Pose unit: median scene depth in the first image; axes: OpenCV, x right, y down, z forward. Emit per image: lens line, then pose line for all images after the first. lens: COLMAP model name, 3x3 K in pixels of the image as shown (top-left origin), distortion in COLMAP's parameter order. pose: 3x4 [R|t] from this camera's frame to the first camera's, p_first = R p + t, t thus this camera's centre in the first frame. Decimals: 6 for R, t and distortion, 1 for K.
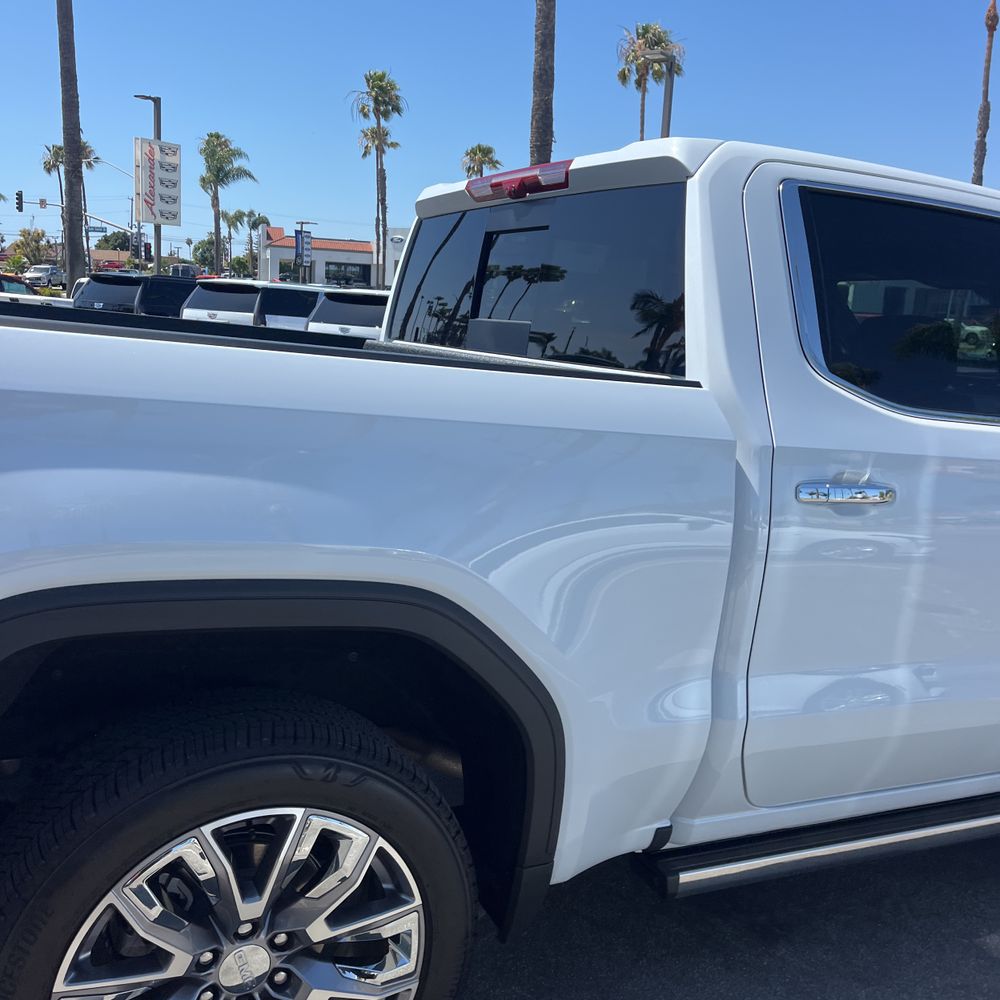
lens RADIAL K [[1013.0, 0, 490.7], [0, 1013.0, 494.3], [0, 0, 1]] dist [0.025668, 0.000000]
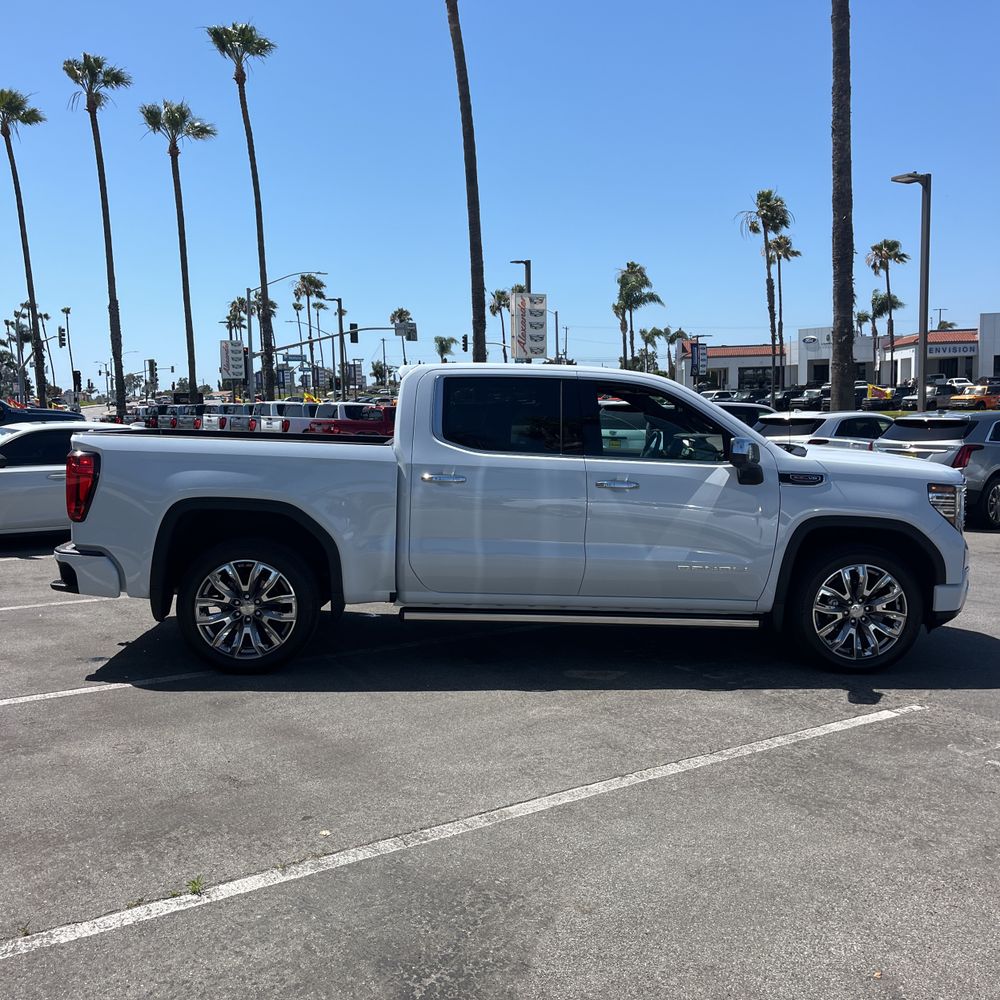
lens RADIAL K [[1013.0, 0, 500.5], [0, 1013.0, 490.2], [0, 0, 1]] dist [0.025668, 0.000000]
pose [[0.915836, -0.037606, -0.399787, 1.857275], [-0.005620, 0.994307, -0.106405, 0.382998], [0.401512, 0.099696, 0.910411, -1.796617]]
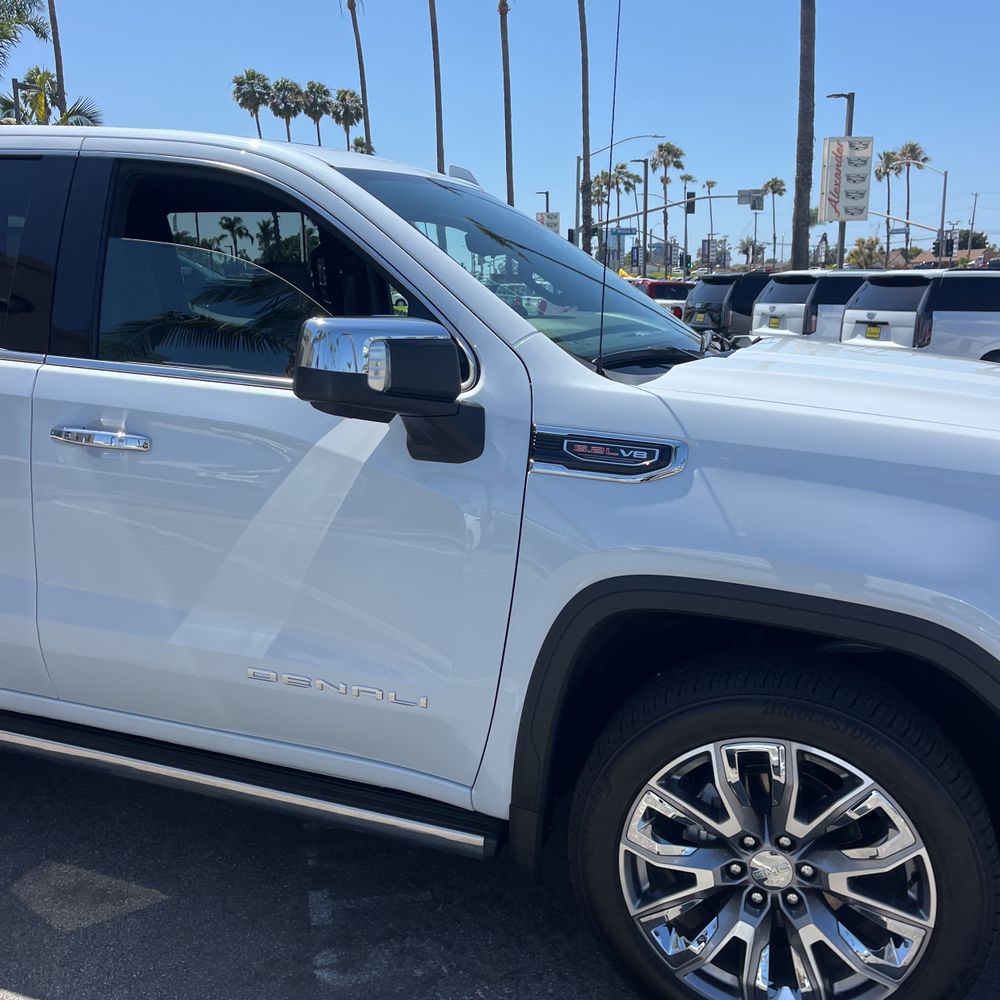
lens RADIAL K [[1013.0, 0, 481.1], [0, 1013.0, 490.3], [0, 0, 1]] dist [0.025668, 0.000000]
pose [[0.703969, 0.078136, -0.705920, 2.099130], [-0.084277, 0.996098, 0.026211, 0.004141], [0.705213, 0.041040, 0.707807, 0.806345]]
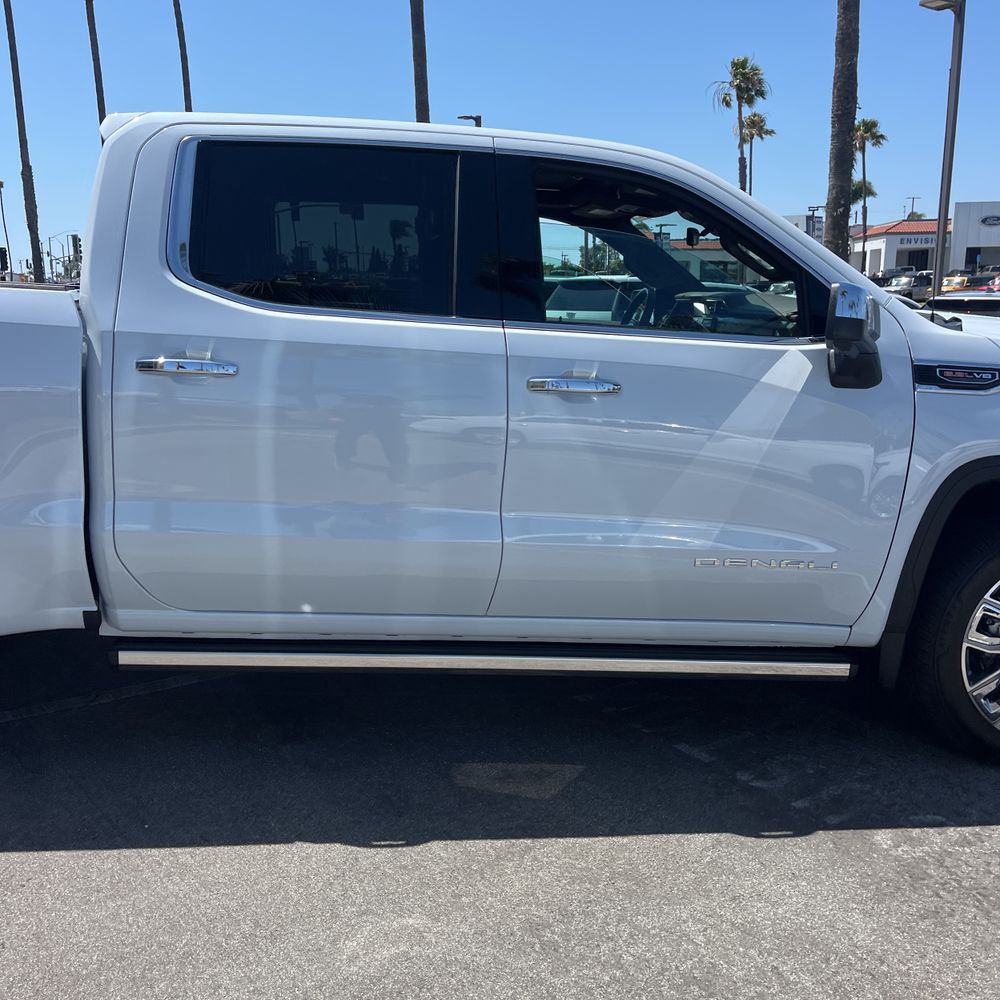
lens RADIAL K [[1013.0, 0, 490.5], [0, 1013.0, 502.6], [0, 0, 1]] dist [0.025668, 0.000000]
pose [[0.928664, 0.017455, -0.370510, 1.340522], [-0.014392, 0.999836, 0.011030, 0.172742], [0.370642, -0.004911, 0.928763, -0.102733]]
